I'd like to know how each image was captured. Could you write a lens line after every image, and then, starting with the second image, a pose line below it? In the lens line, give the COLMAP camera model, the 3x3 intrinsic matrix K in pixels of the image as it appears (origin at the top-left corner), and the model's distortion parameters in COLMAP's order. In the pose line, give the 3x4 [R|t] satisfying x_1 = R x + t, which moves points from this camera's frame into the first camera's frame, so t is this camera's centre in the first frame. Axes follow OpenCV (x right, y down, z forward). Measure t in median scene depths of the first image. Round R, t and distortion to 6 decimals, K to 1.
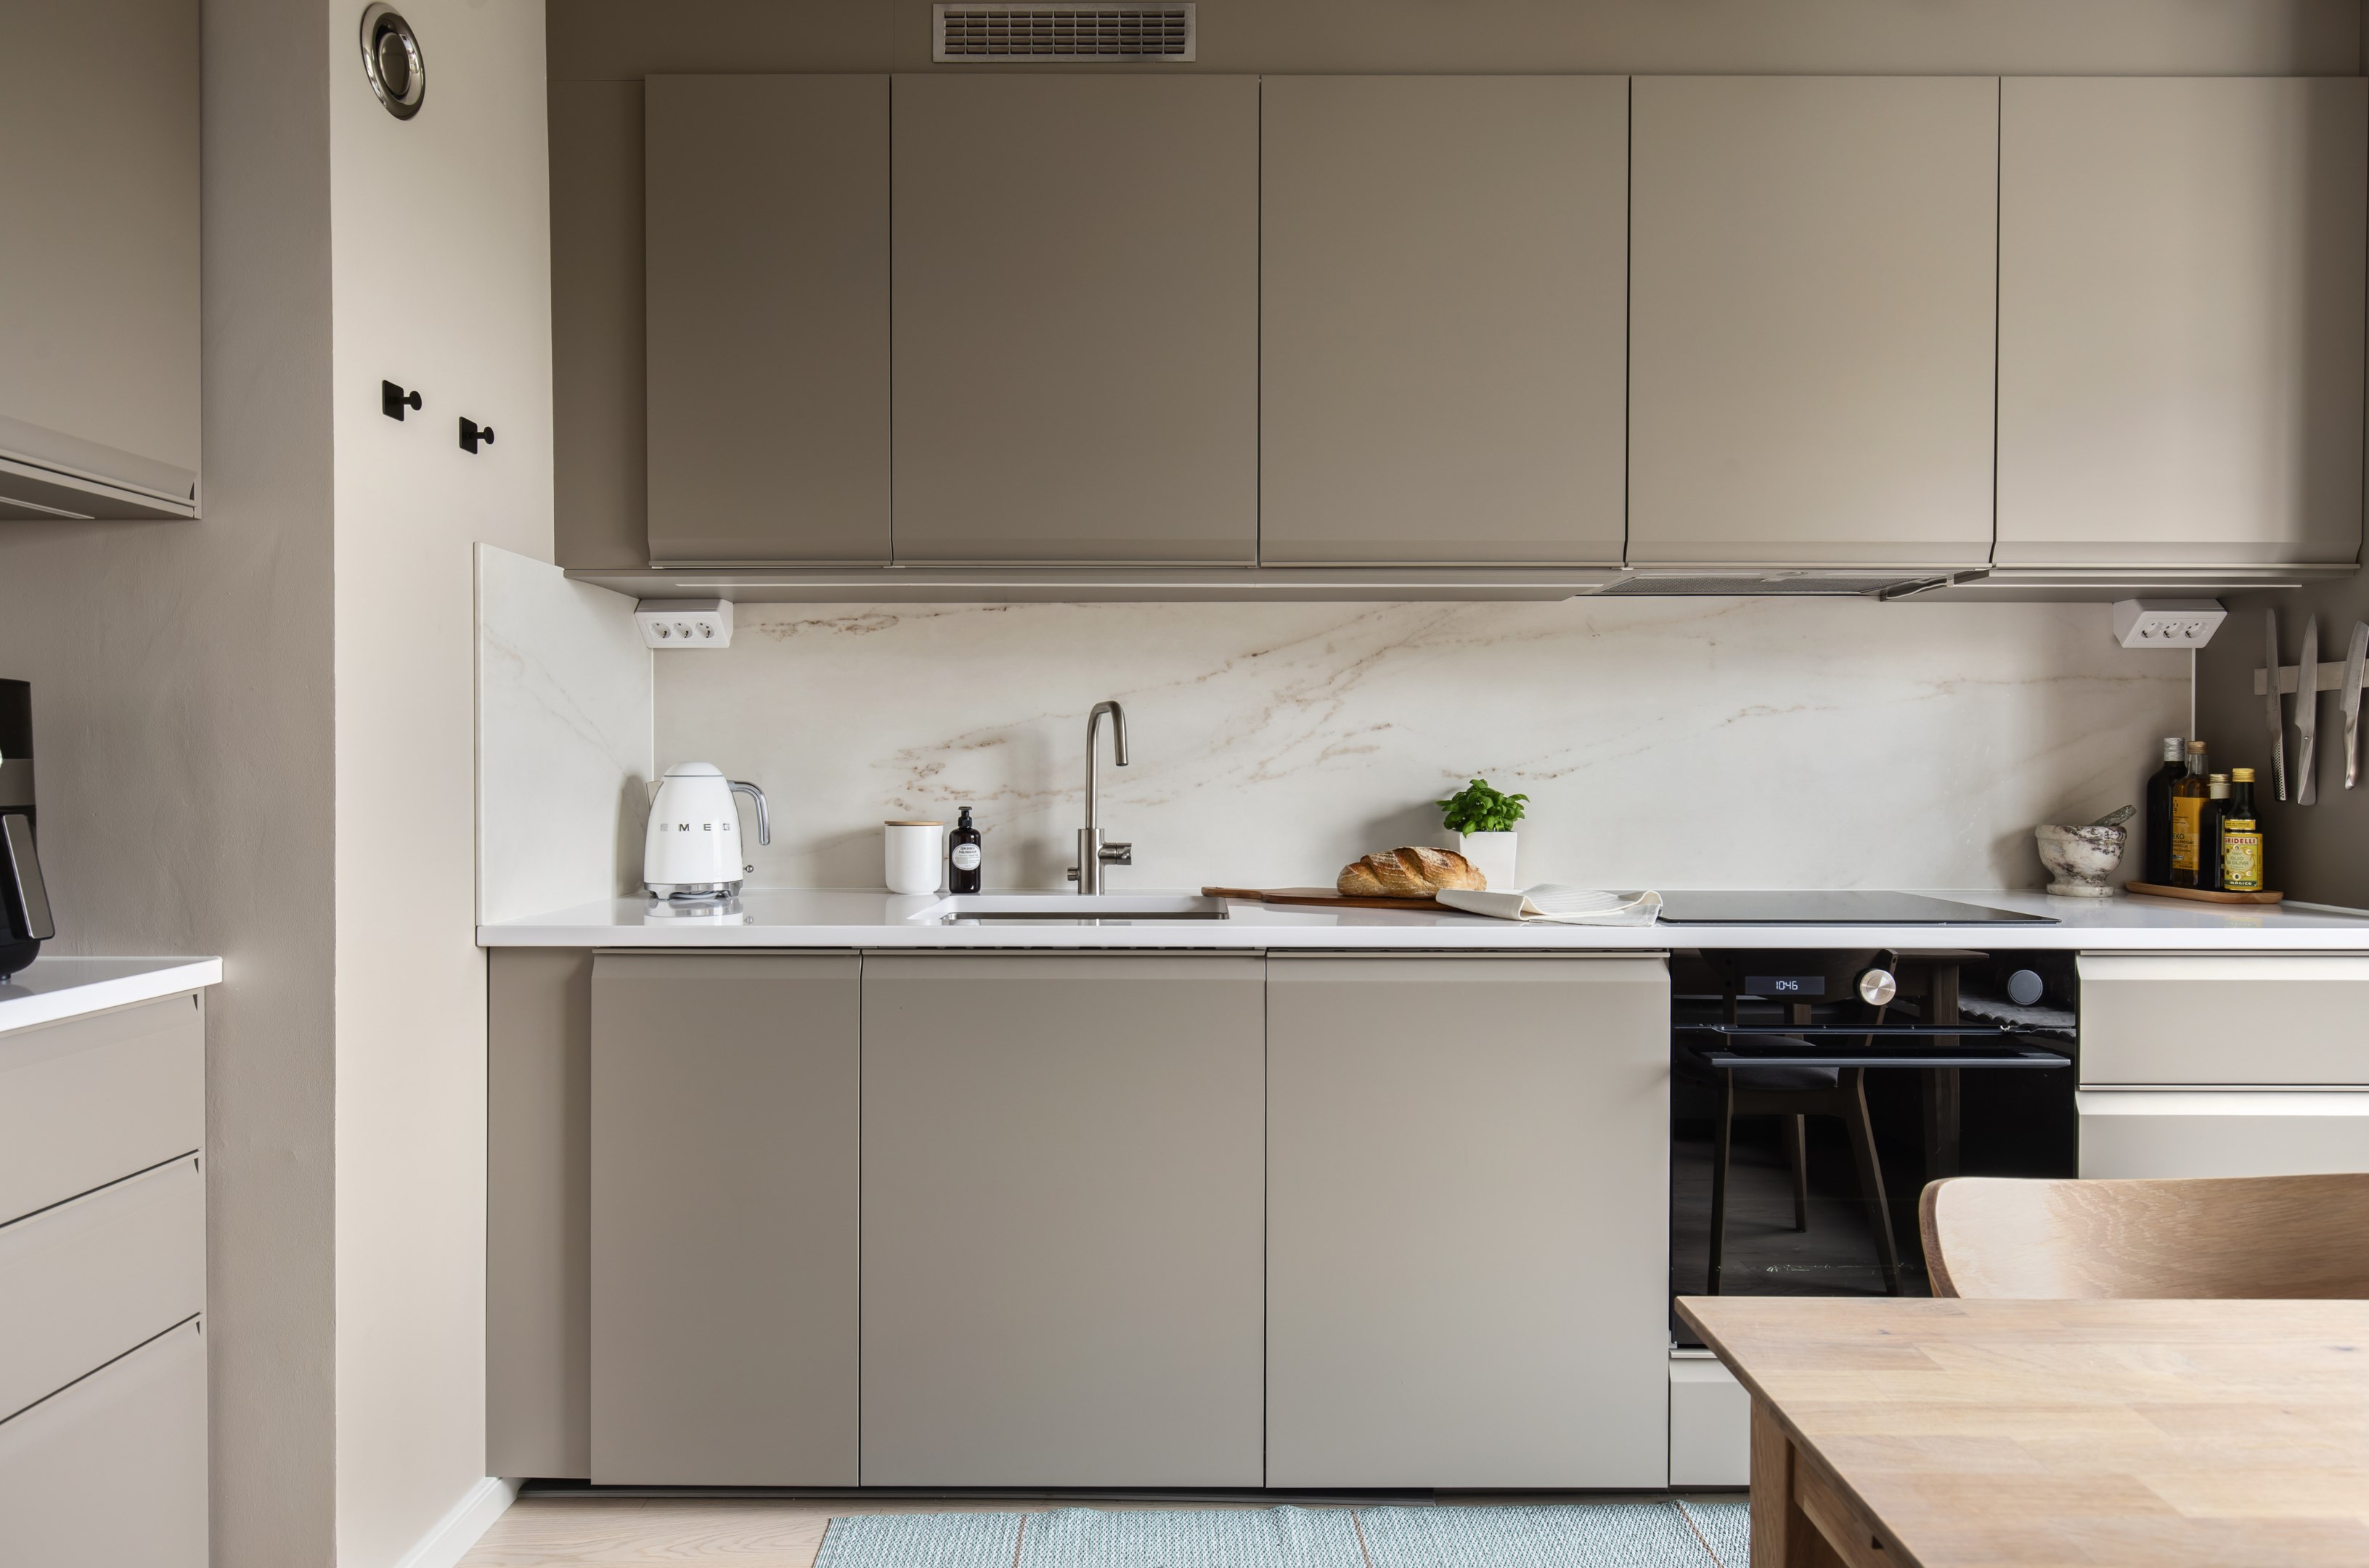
lens RADIAL K [[1408.0, 0, 1185.1], [0, 1408.0, 776.2], [0, 0, 1]] dist [-0.020131, -0.000948]
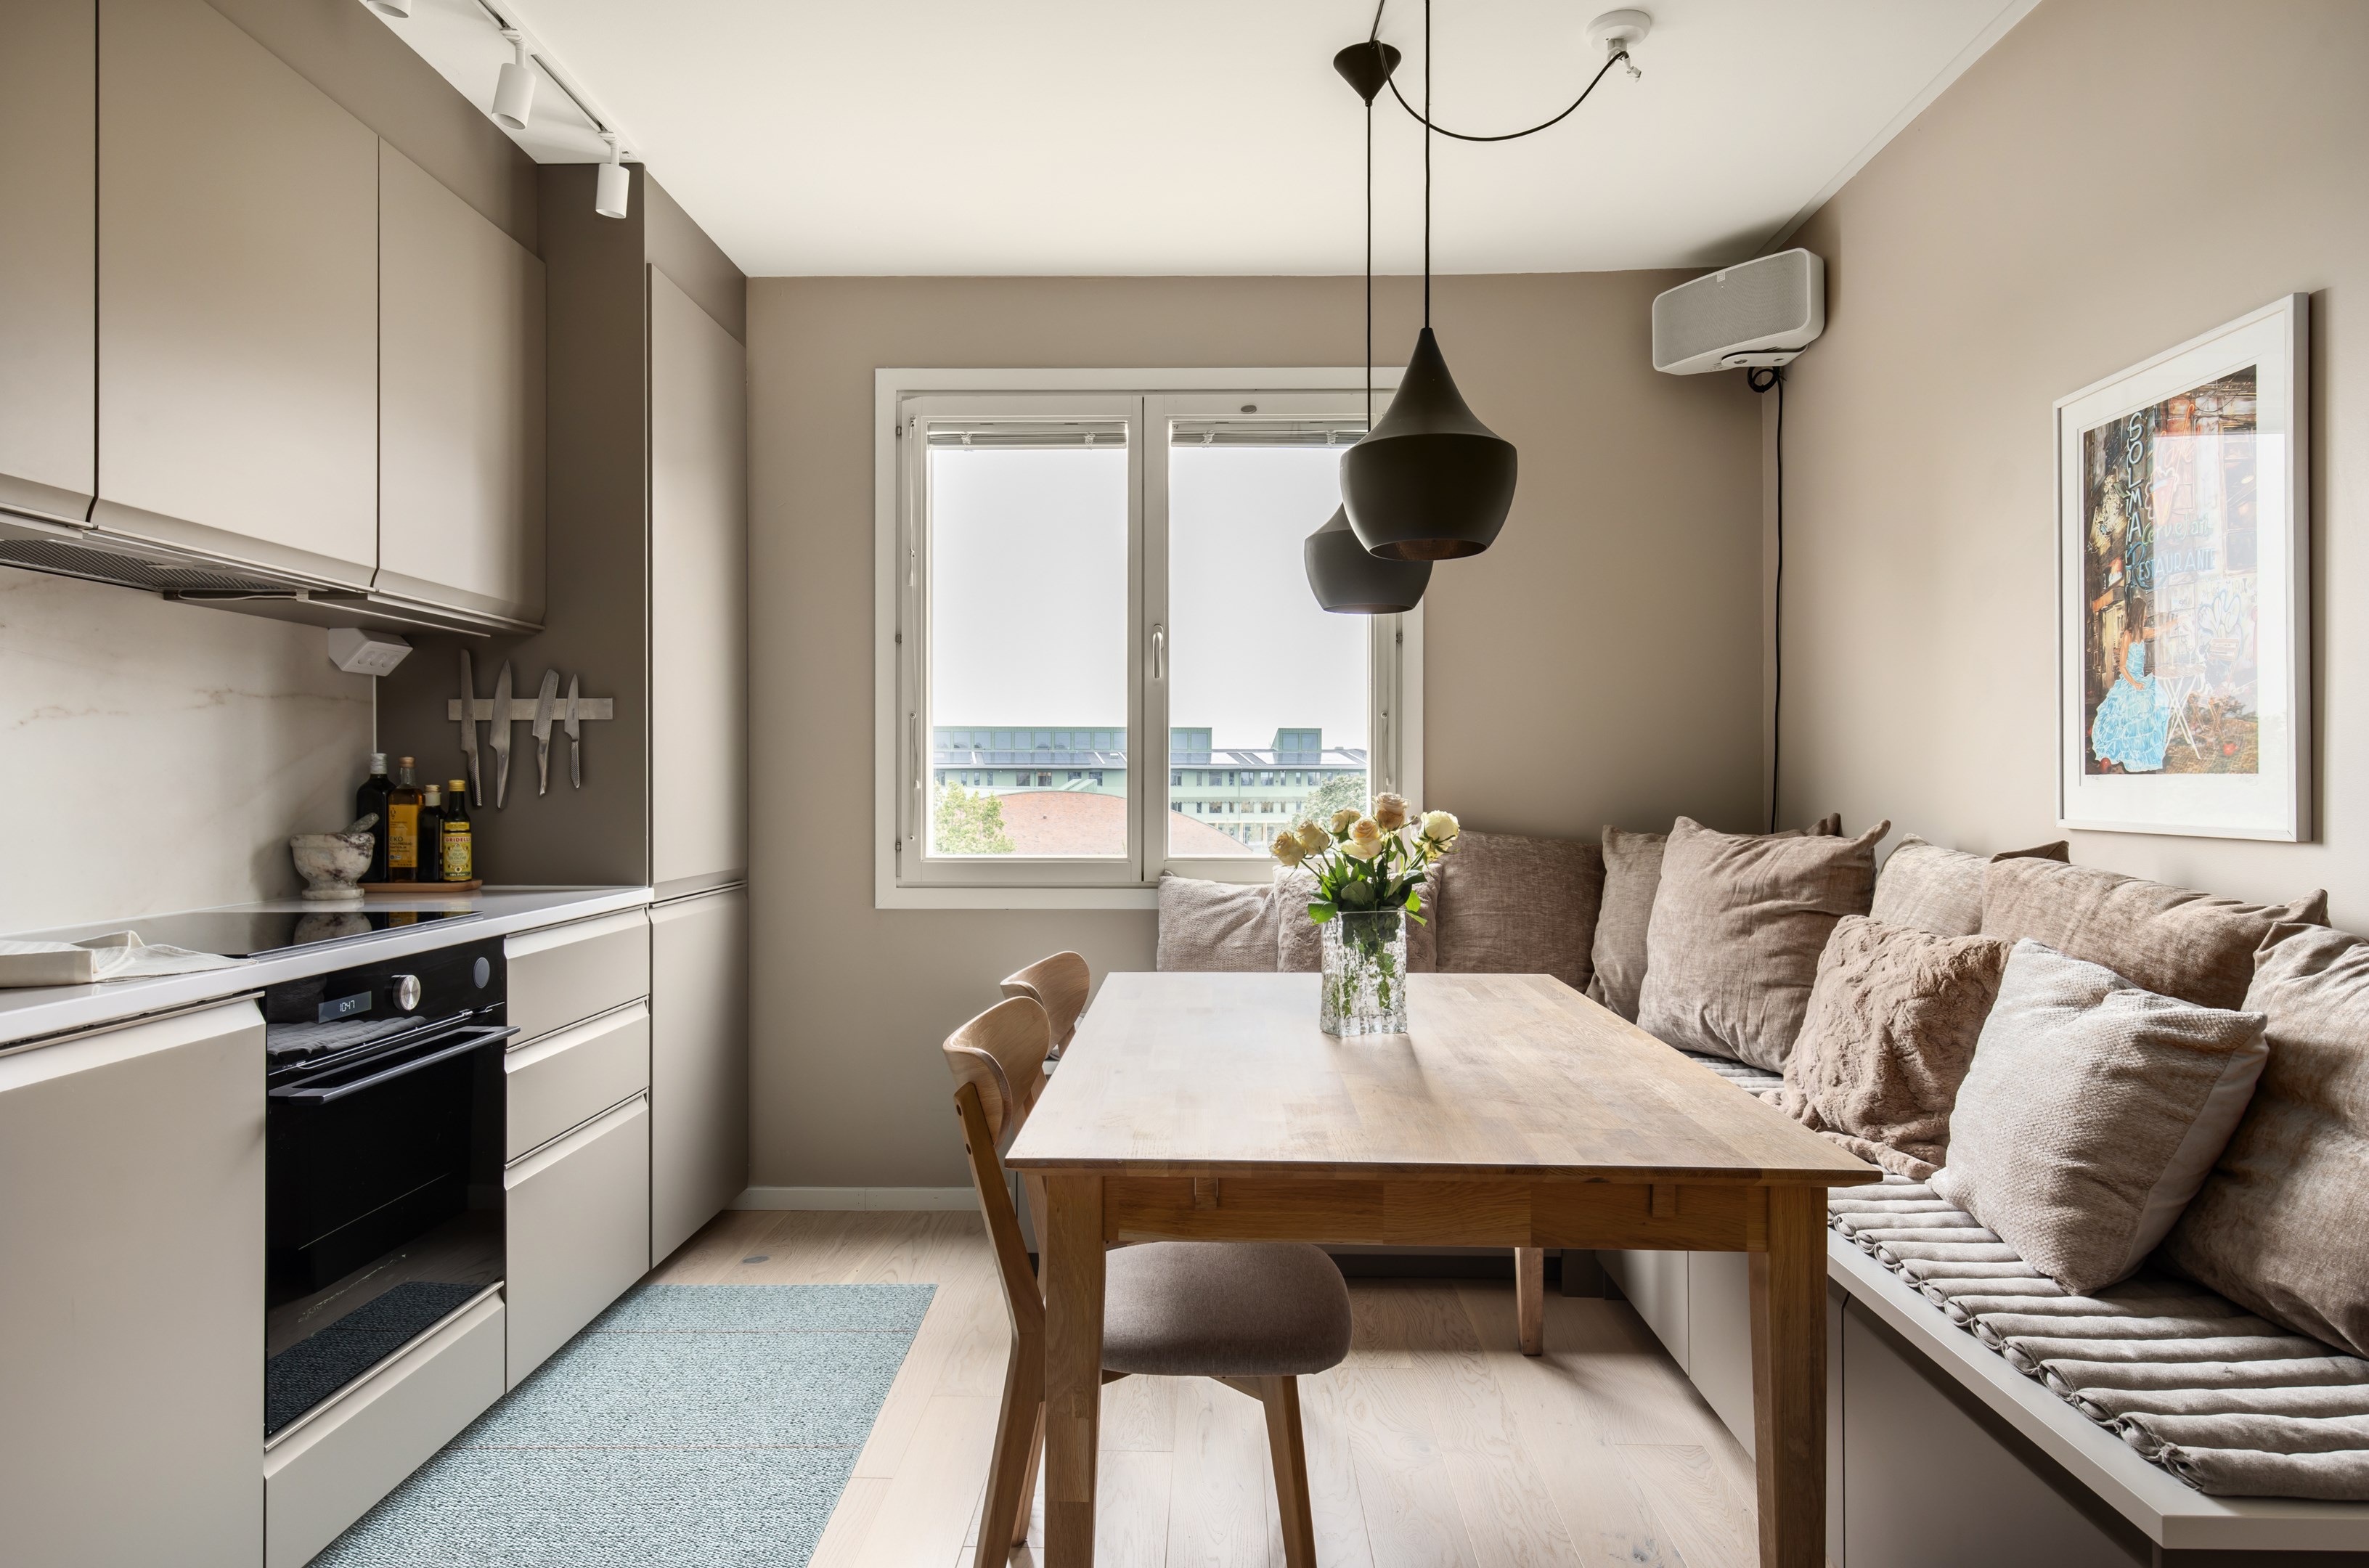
lens RADIAL K [[1360.6, 0, 1185.4], [0, 1360.6, 783.7], [0, 0, 1]] dist [0.002688, 0.000287]
pose [[0.013461, -0.004482, 0.999899, -0.411777], [0.007519, 0.999962, 0.004381, -0.002807], [-0.999881, 0.007459, 0.013494, 0.337558]]
